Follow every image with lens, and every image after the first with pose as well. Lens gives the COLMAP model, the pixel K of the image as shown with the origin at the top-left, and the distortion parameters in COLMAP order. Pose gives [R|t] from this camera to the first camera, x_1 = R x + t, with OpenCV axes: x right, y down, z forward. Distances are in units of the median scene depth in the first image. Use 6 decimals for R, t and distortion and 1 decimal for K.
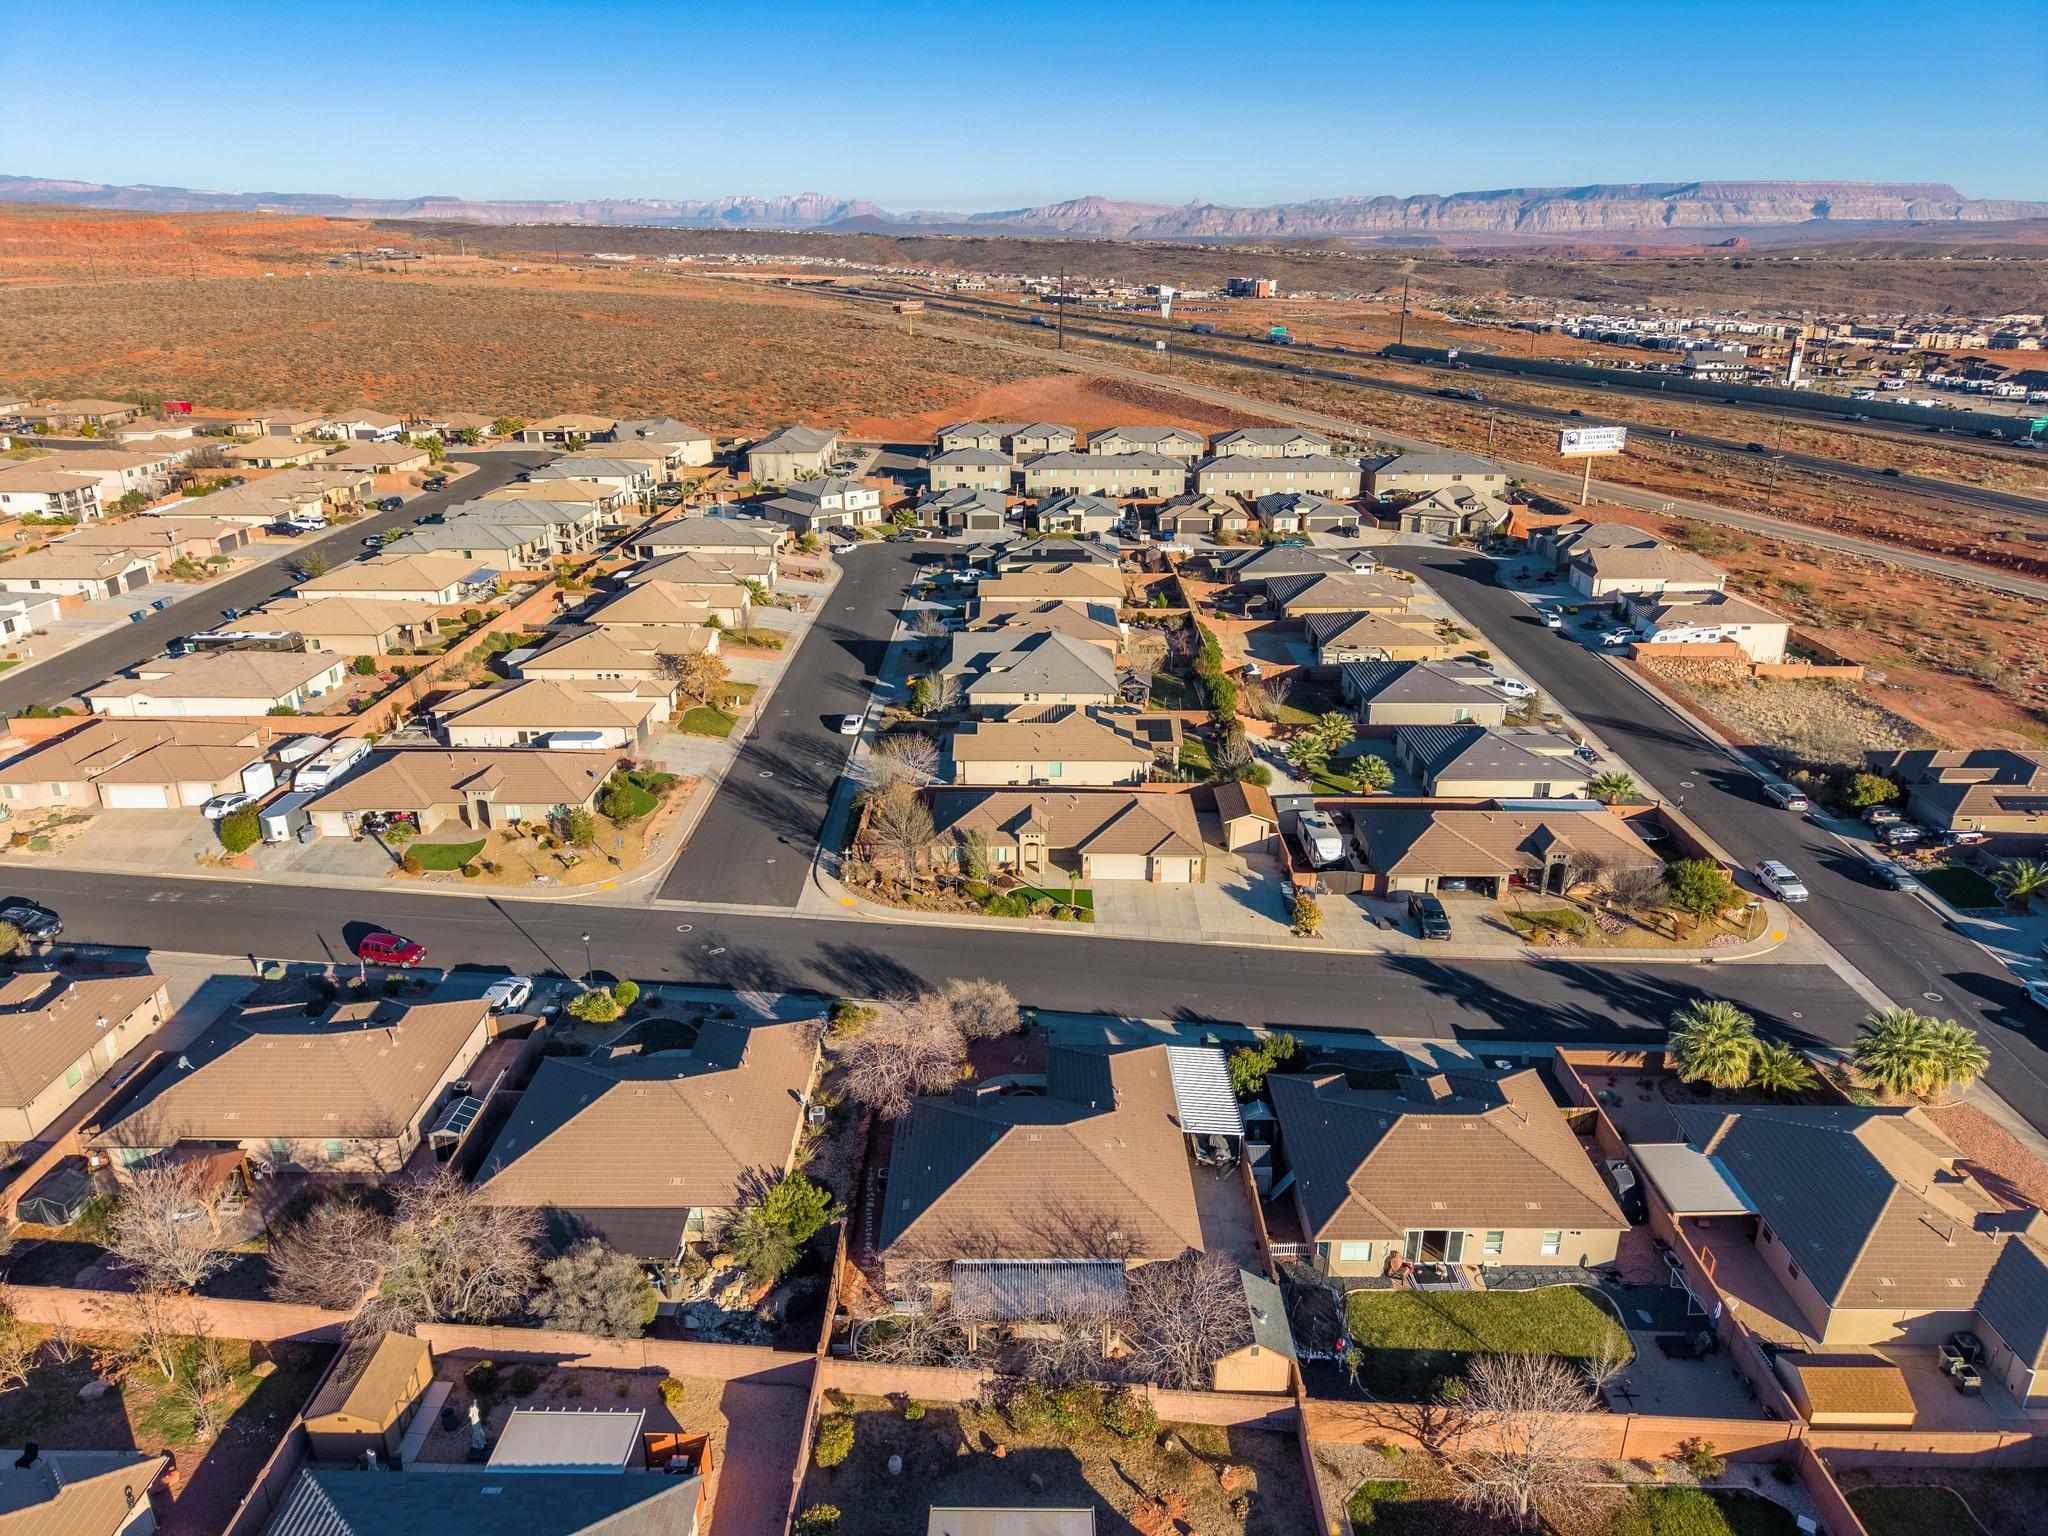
lens RADIAL K [[1365.0, 0, 1022.3], [0, 1365.0, 771.7], [0, 0, 1]] dist [0.028042, -0.029788]
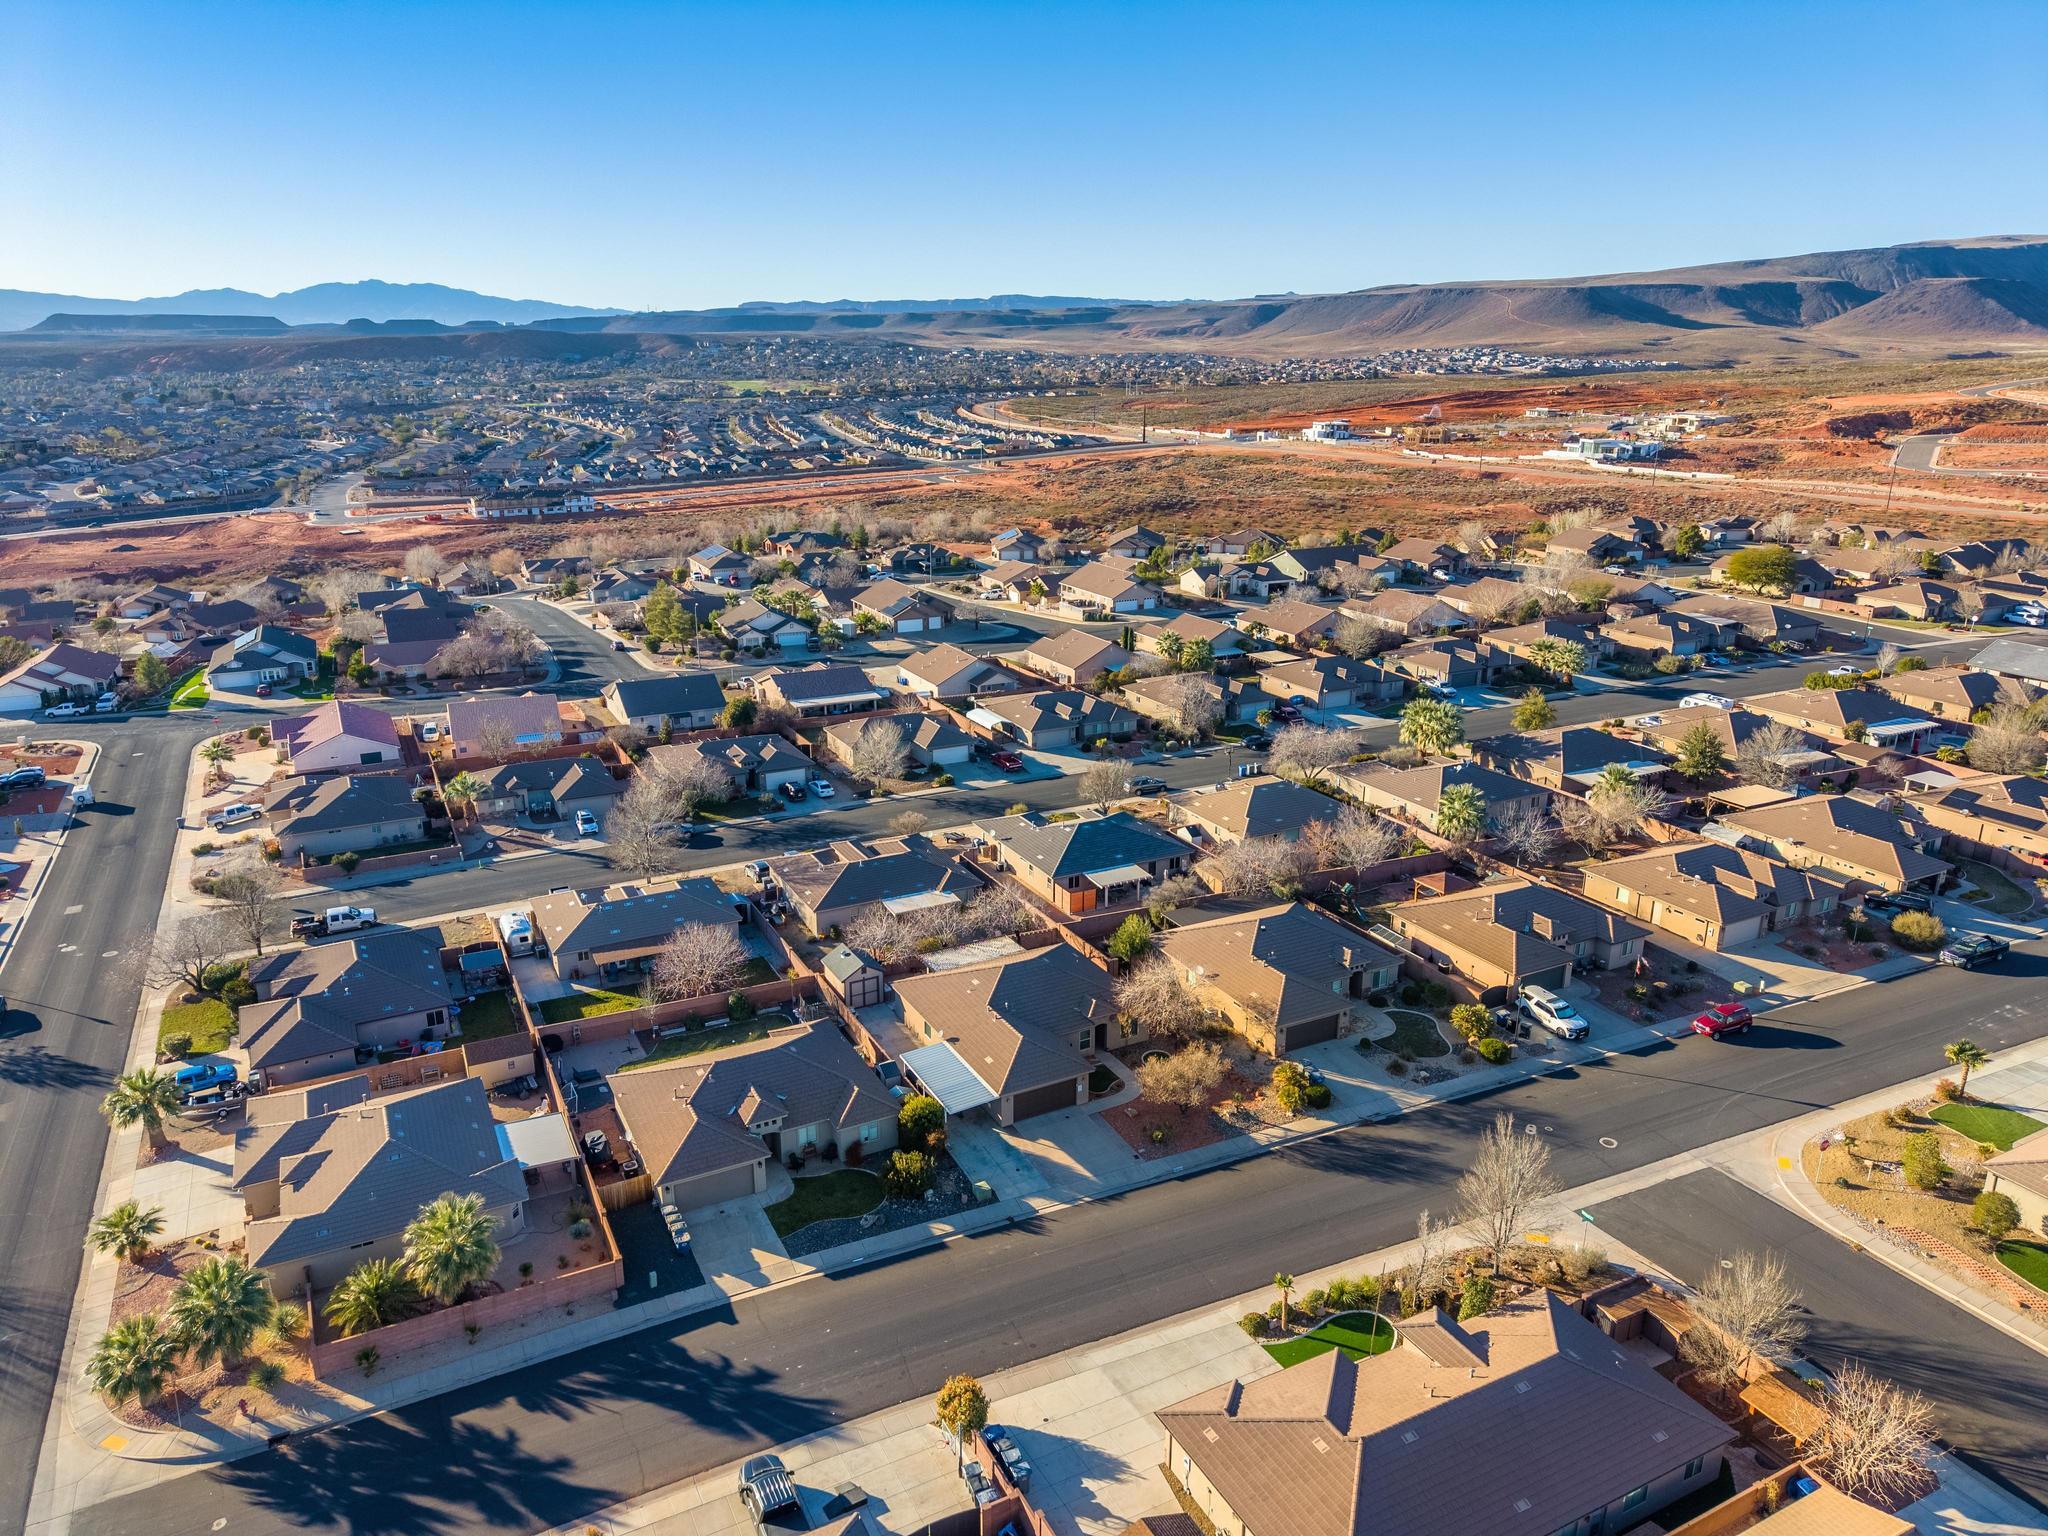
lens RADIAL K [[1365.0, 0, 1022.3], [0, 1365.0, 771.7], [0, 0, 1]] dist [0.028042, -0.029788]
pose [[-0.887073, 0.129949, -0.442962, 0.349427], [-0.172270, 0.797055, 0.578815, -0.411146], [0.428282, 0.589760, -0.684659, 1.046015]]
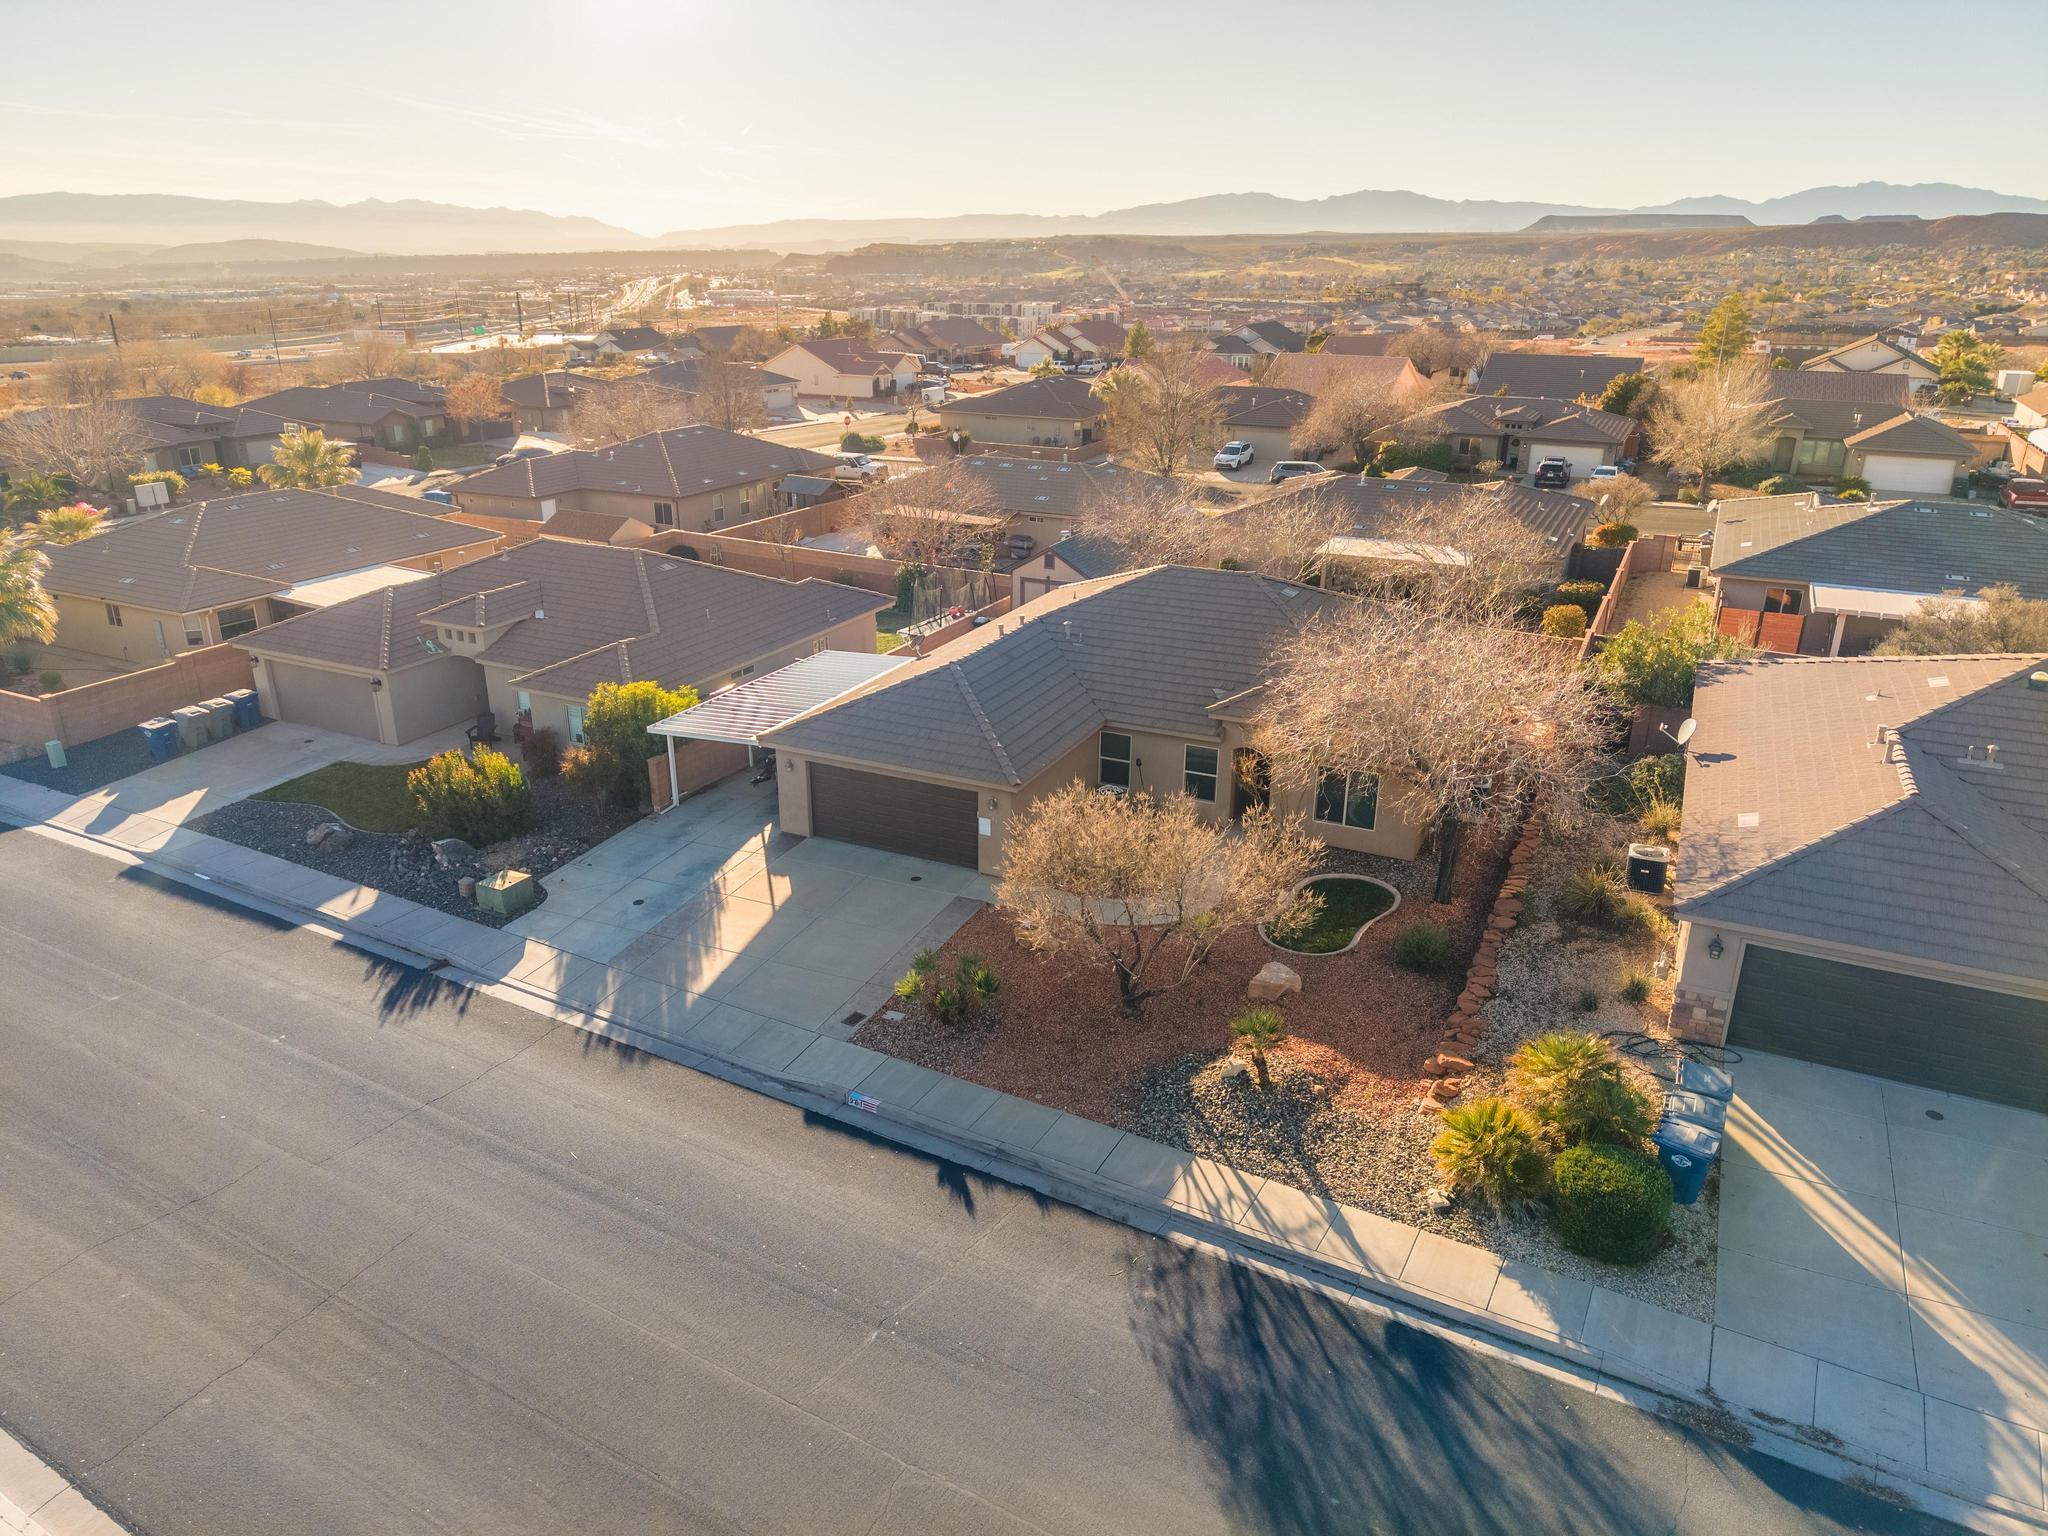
lens RADIAL K [[1365.0, 0, 1022.3], [0, 1365.0, 771.7], [0, 0, 1]] dist [0.028042, -0.029788]
pose [[-0.896740, -0.167153, 0.409778, -0.089851], [0.149404, 0.757229, 0.635832, -0.028369], [-0.416577, 0.631398, -0.654064, 0.817390]]
